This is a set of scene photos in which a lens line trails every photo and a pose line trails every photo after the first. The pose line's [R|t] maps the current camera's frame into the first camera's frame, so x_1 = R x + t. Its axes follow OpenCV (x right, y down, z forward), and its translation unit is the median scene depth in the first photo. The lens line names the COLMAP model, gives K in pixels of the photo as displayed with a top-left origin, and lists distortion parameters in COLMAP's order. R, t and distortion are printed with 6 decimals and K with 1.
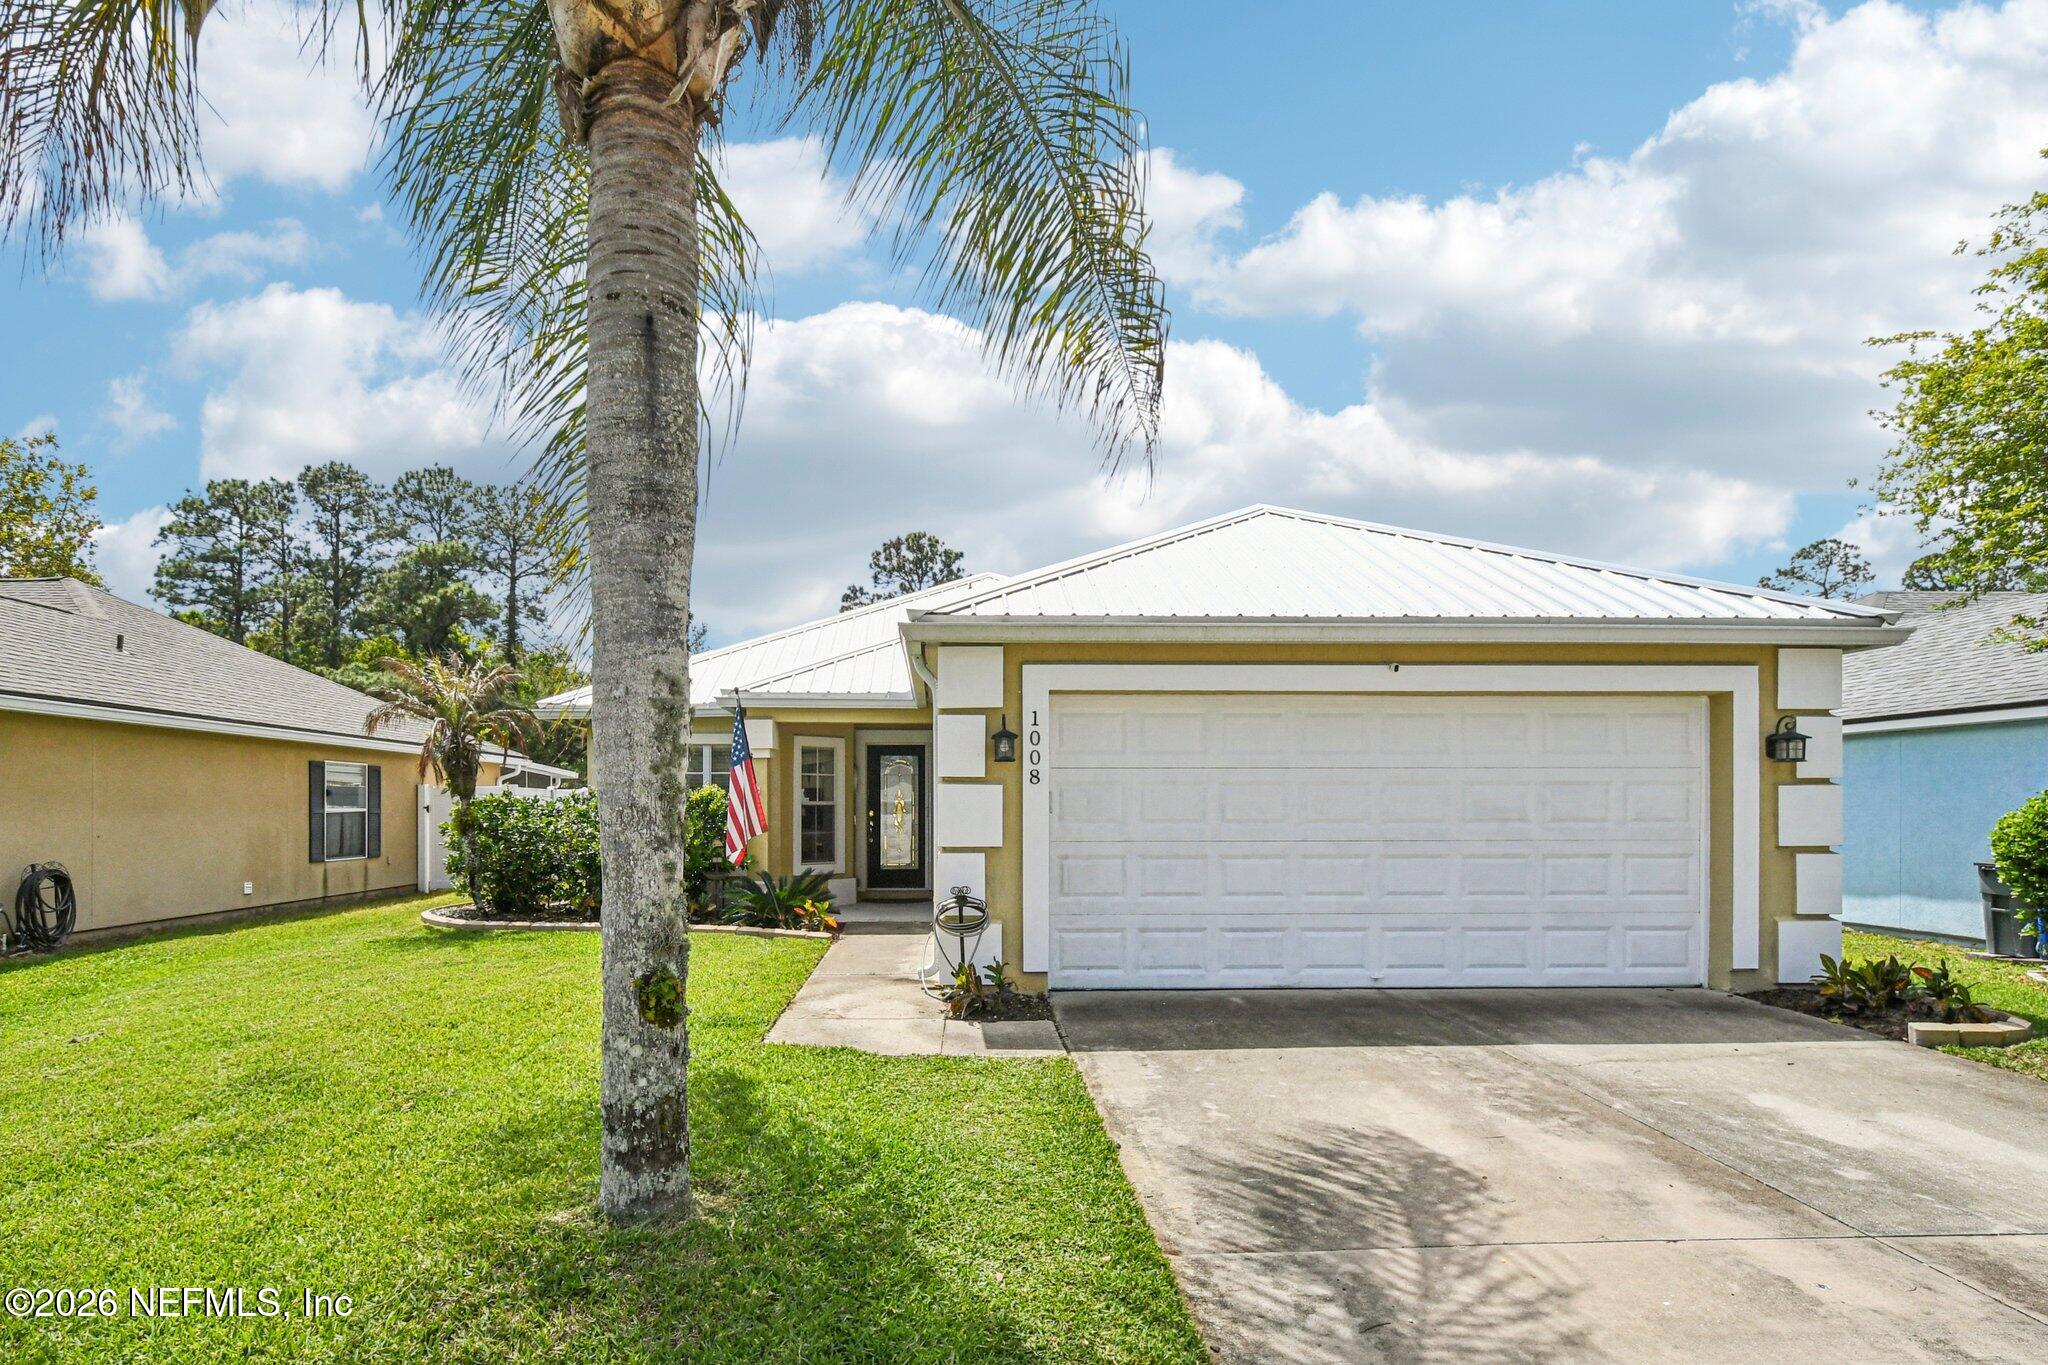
lens RADIAL K [[1035.4, 0, 936.6], [0, 1035.4, 804.1], [0, 0, 1]] dist [-0.004401, -0.000099]
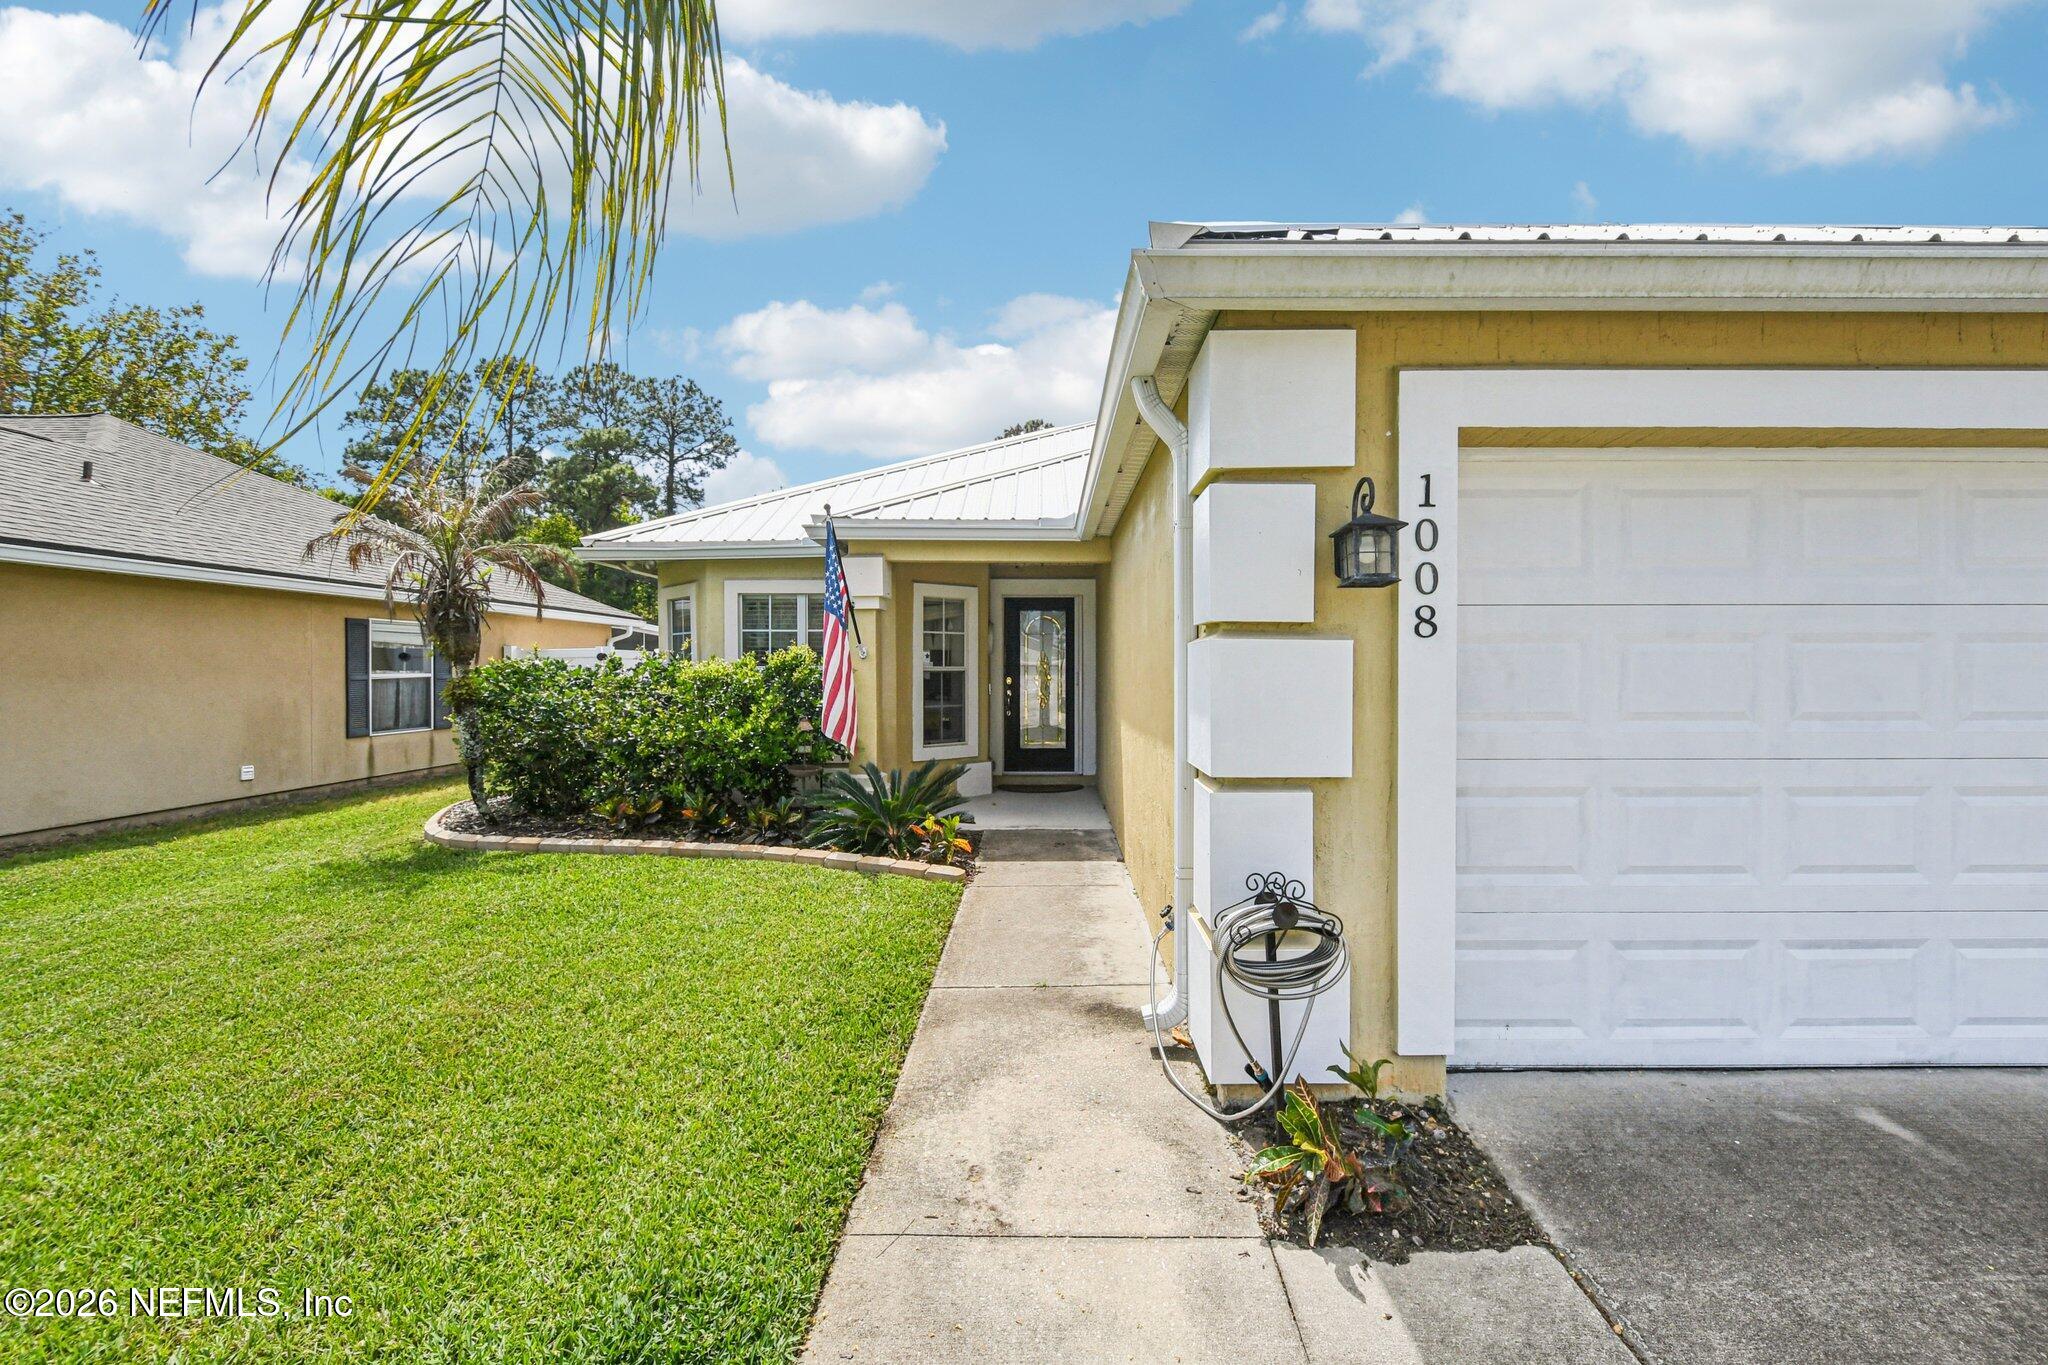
lens RADIAL K [[897.6, 0, 1018.3], [0, 897.6, 667.5], [0, 0, 1]] dist [-0.003986, -0.000293]
pose [[0.999469, -0.000085, -0.032595, -0.040596], [0.000200, 0.999994, 0.003510, -0.004643], [0.032594, -0.003515, 0.999462, 0.359838]]
